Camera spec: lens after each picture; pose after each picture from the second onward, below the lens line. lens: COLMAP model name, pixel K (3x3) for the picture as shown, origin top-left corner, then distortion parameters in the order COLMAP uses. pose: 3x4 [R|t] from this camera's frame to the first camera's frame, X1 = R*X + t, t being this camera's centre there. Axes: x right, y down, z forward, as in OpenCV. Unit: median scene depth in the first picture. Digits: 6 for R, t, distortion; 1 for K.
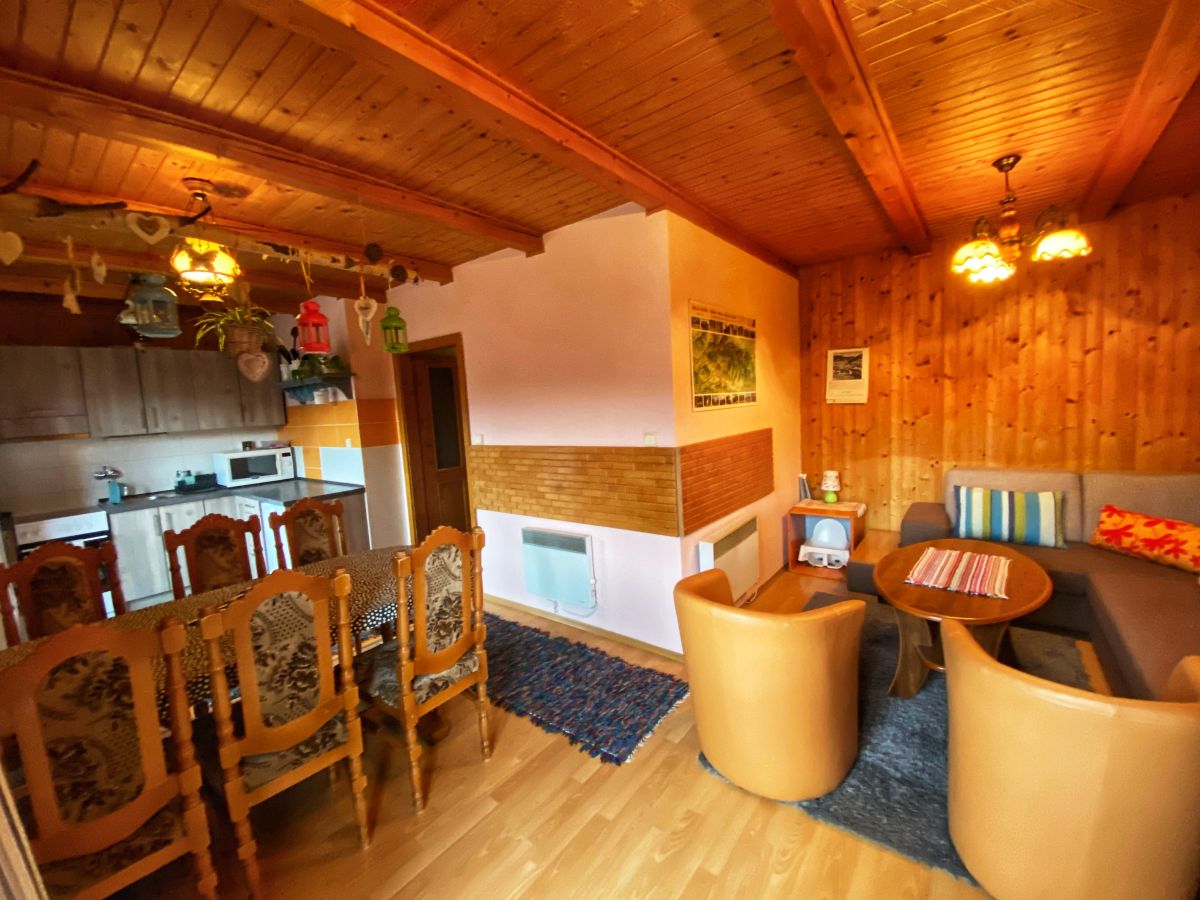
lens RADIAL K [[487.4, 0, 599.1], [0, 487.4, 449.4], [0, 0, 1]] dist [0.033905, -0.028642]
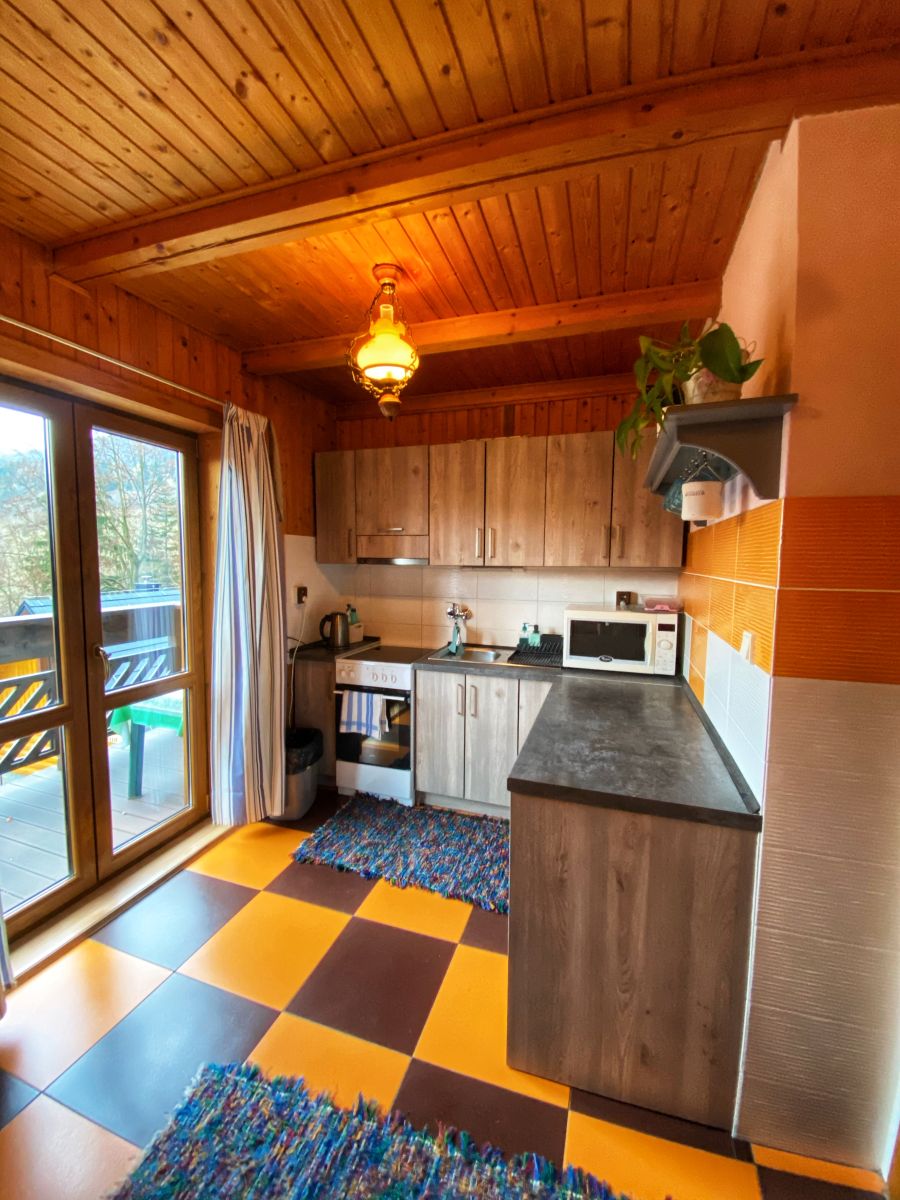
lens RADIAL K [[487.4, 0, 450.0], [0, 487.4, 600.0], [0, 0, 1]] dist [0.033905, -0.028642]
pose [[0.349548, 0.138572, -0.926614, -0.445381], [-0.121911, 0.987321, 0.101662, -0.074449], [0.928953, 0.077429, 0.362010, 1.088397]]
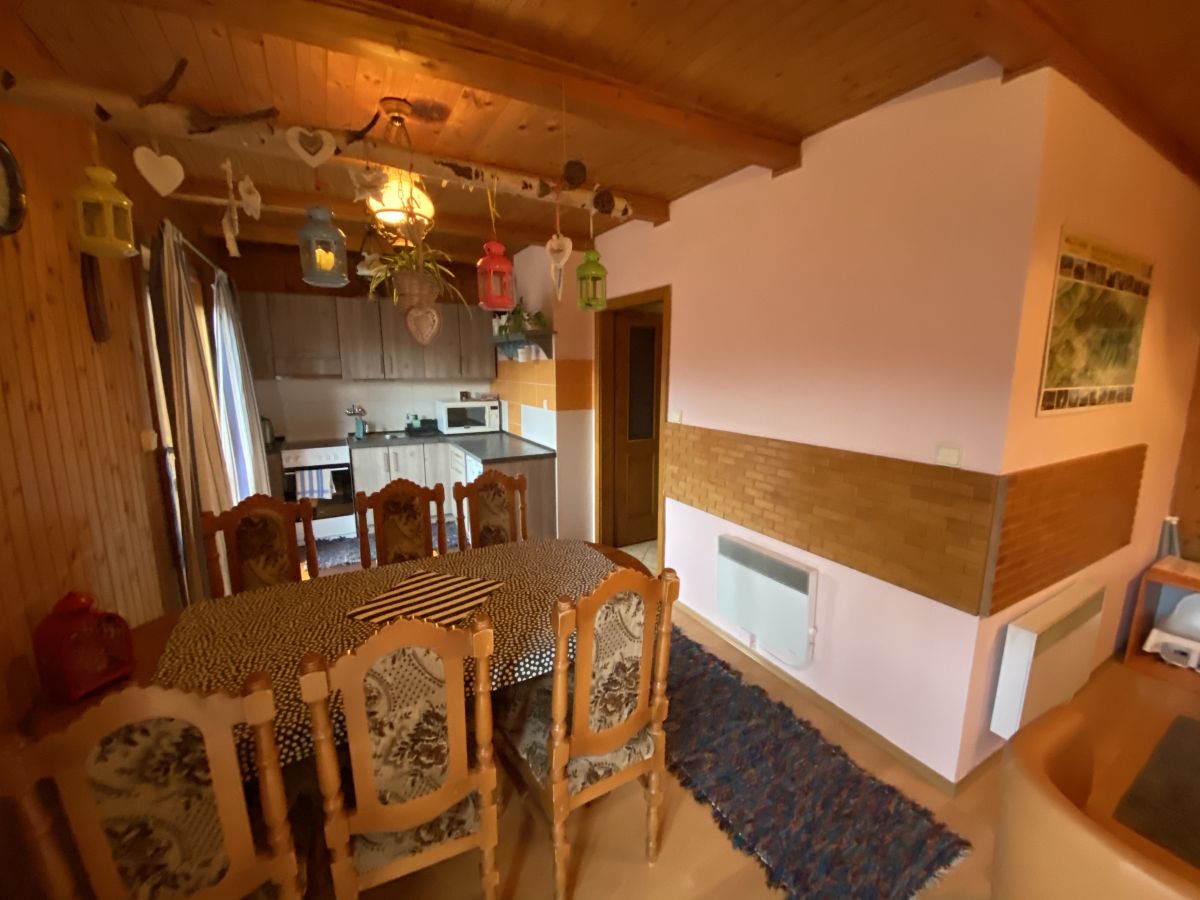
lens RADIAL K [[487.4, 0, 599.1], [0, 487.4, 449.4], [0, 0, 1]] dist [0.033905, -0.028642]
pose [[0.921977, 0.122681, -0.367298, -0.074864], [-0.091346, 0.990624, 0.101585, -0.048796], [0.376317, -0.060108, 0.924539, 0.226919]]
